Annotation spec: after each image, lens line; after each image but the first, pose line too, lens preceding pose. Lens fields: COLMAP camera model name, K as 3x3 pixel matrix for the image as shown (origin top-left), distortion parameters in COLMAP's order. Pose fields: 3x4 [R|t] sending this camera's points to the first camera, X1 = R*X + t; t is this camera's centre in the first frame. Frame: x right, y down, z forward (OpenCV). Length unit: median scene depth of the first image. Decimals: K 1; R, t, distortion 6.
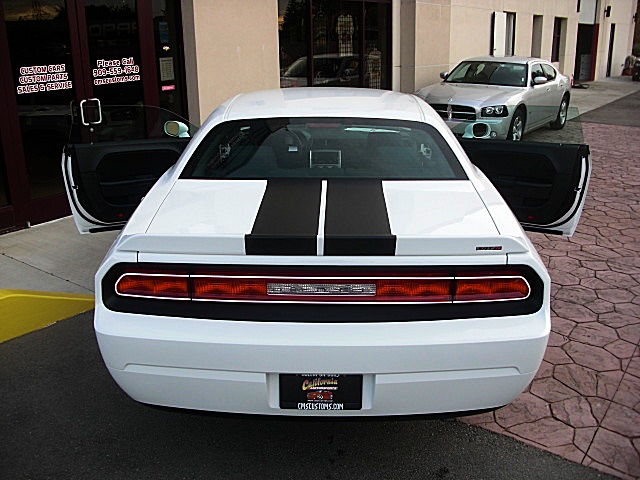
lens RADIAL K [[625.5, 0, 314.2], [0, 625.5, 240.5], [0, 0, 1]] dist [-0.210268, 0.187097]
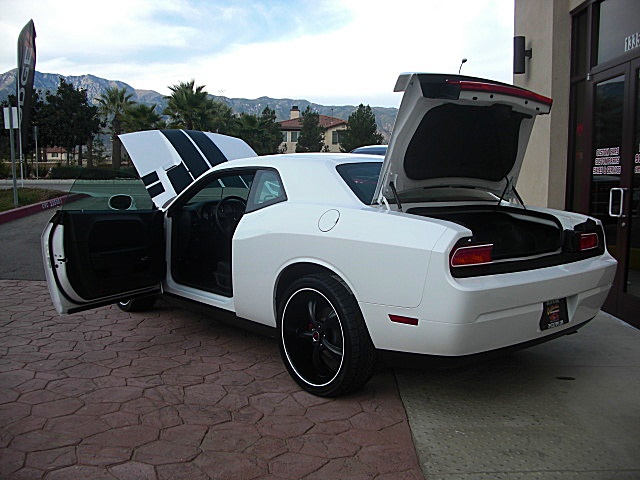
lens RADIAL K [[625.5, 0, 314.2], [0, 625.5, 240.5], [0, 0, 1]] dist [-0.210268, 0.187097]
pose [[0.759850, -0.061853, 0.647149, -0.890694], [0.196470, 0.970764, -0.137903, 0.101525], [-0.619699, 0.231931, 0.749787, 0.131710]]
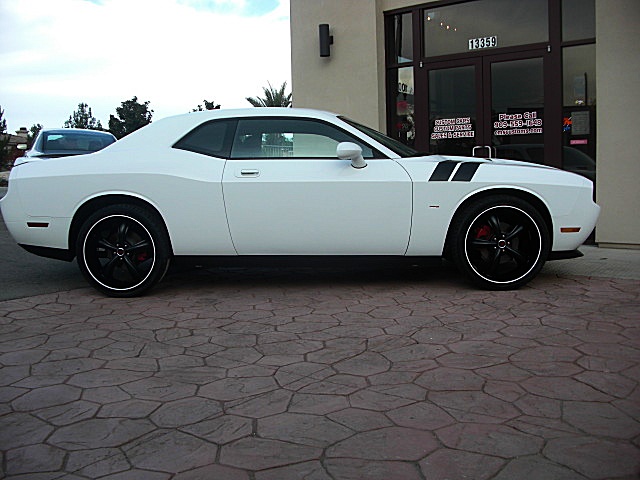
lens RADIAL K [[625.5, 0, 314.2], [0, 625.5, 240.5], [0, 0, 1]] dist [-0.210268, 0.187097]
pose [[-0.019002, 0.115371, -0.993141, 1.561853], [-0.291785, 0.949439, 0.115877, -0.181822], [0.956295, 0.291986, 0.015622, 1.300667]]
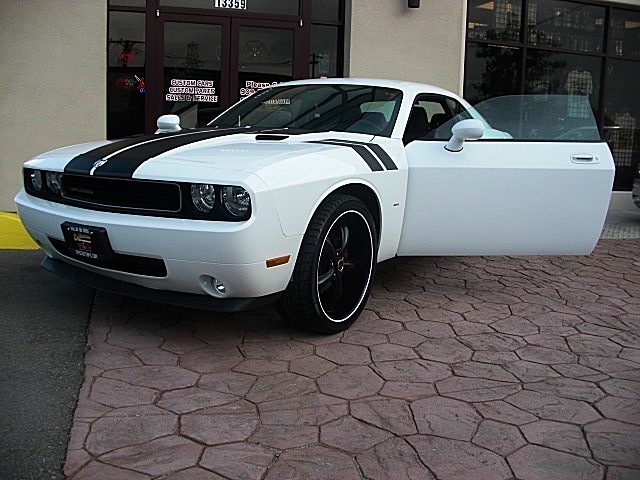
lens RADIAL K [[625.5, 0, 314.2], [0, 625.5, 240.5], [0, 0, 1]] dist [-0.210268, 0.187097]
pose [[0.802863, 0.142340, -0.578922, 0.830549], [-0.231212, 0.969416, -0.082300, 0.102760], [0.549501, 0.199929, 0.811219, 0.354382]]
